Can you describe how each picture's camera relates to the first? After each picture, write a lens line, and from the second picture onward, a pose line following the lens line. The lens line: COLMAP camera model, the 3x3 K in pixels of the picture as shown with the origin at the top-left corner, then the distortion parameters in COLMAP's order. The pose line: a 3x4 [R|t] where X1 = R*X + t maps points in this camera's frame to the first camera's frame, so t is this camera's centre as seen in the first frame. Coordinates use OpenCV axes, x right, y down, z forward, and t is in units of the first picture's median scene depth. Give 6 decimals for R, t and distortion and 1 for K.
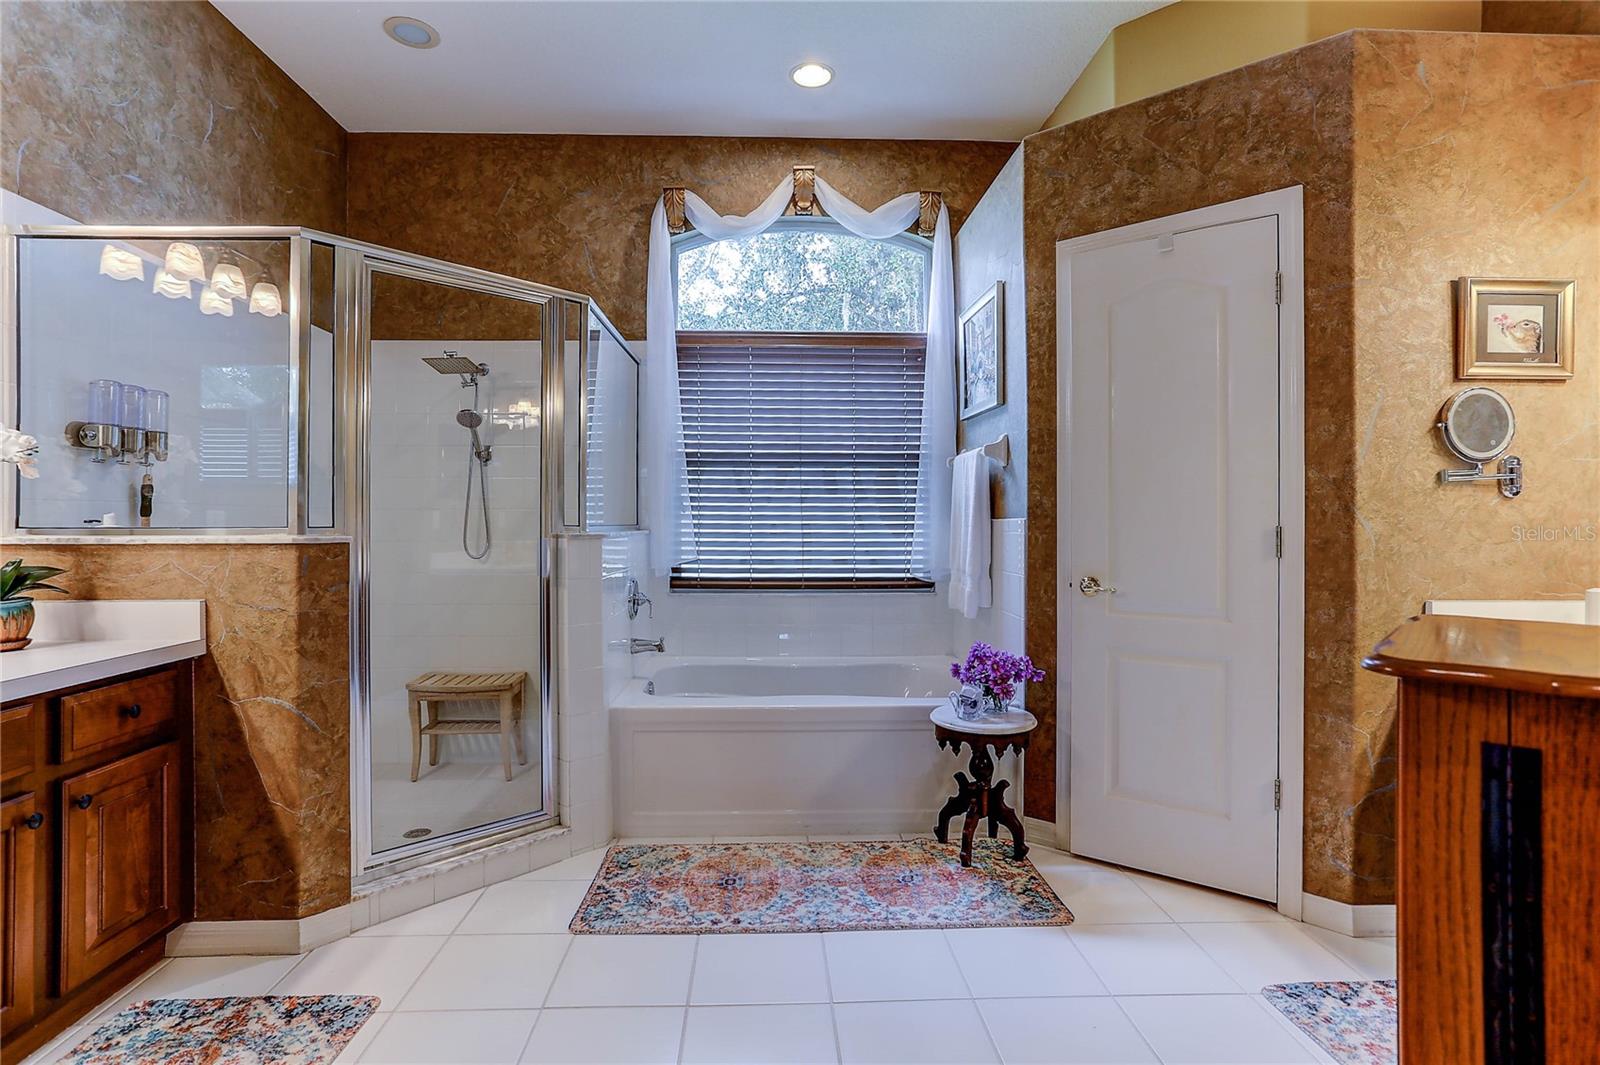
lens RADIAL K [[803.4, 0, 799.6], [0, 803.4, 522.3], [0, 0, 1]] dist [-0.041937, 0.027378]
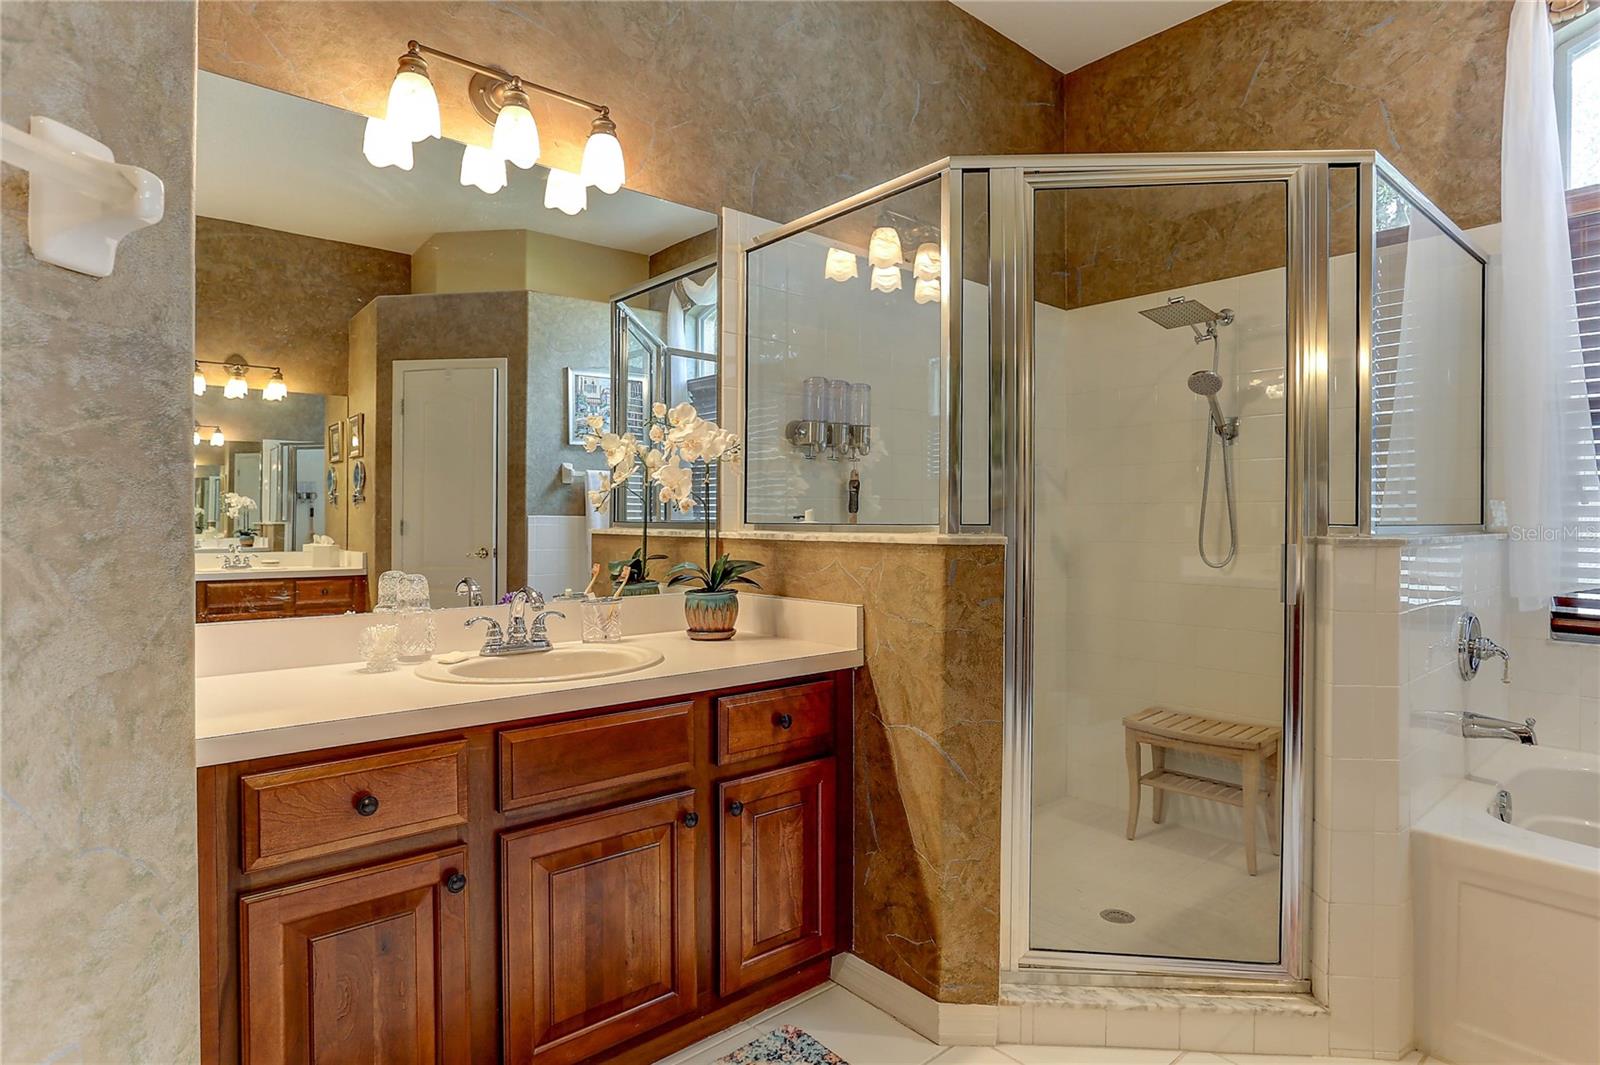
lens RADIAL K [[847.5, 0, 784.8], [0, 847.5, 524.0], [0, 0, 1]] dist [-0.054278, 0.027116]
pose [[0.612334, 0.006658, -0.790571, -0.045866], [-0.003027, 0.999977, 0.006076, 0.000852], [0.790594, -0.001327, 0.612340, 0.310581]]
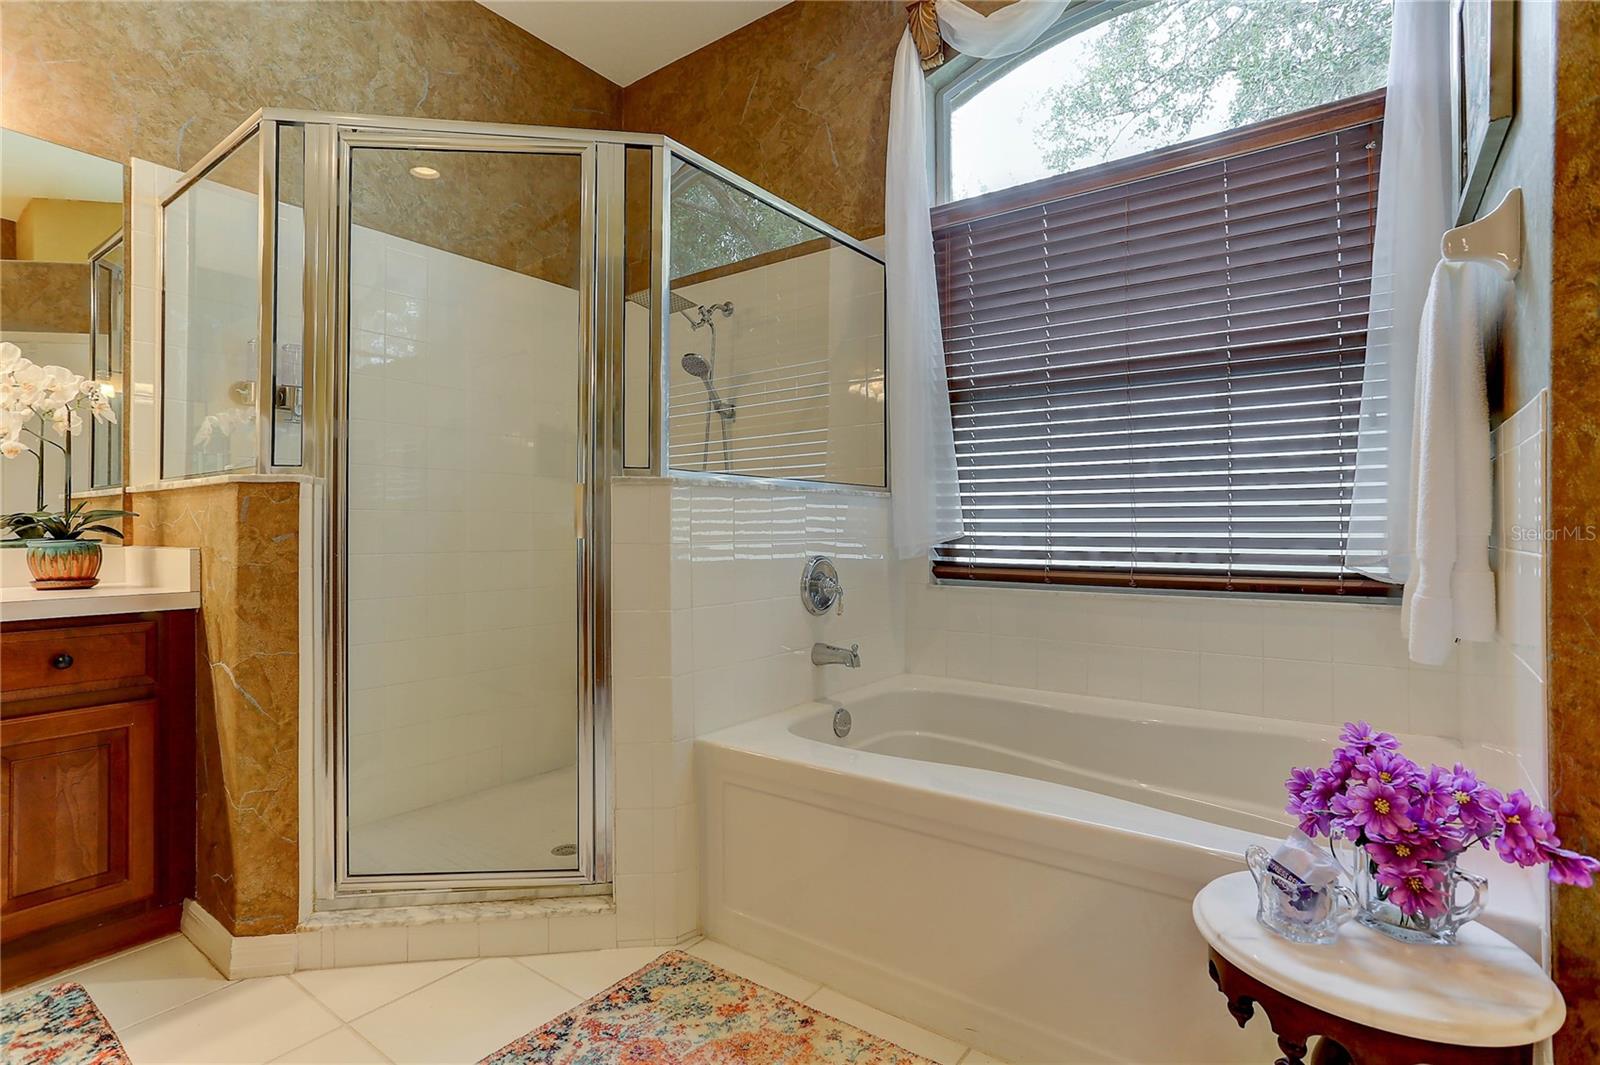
lens RADIAL K [[784.1, 0, 797.9], [0, 784.1, 527.5], [0, 0, 1]] dist [-0.045529, 0.025782]
pose [[0.776312, -0.003112, -0.630342, 0.298328], [0.000135, 0.999989, -0.004770, 0.070826], [0.630349, 0.003618, 0.776303, 0.672704]]
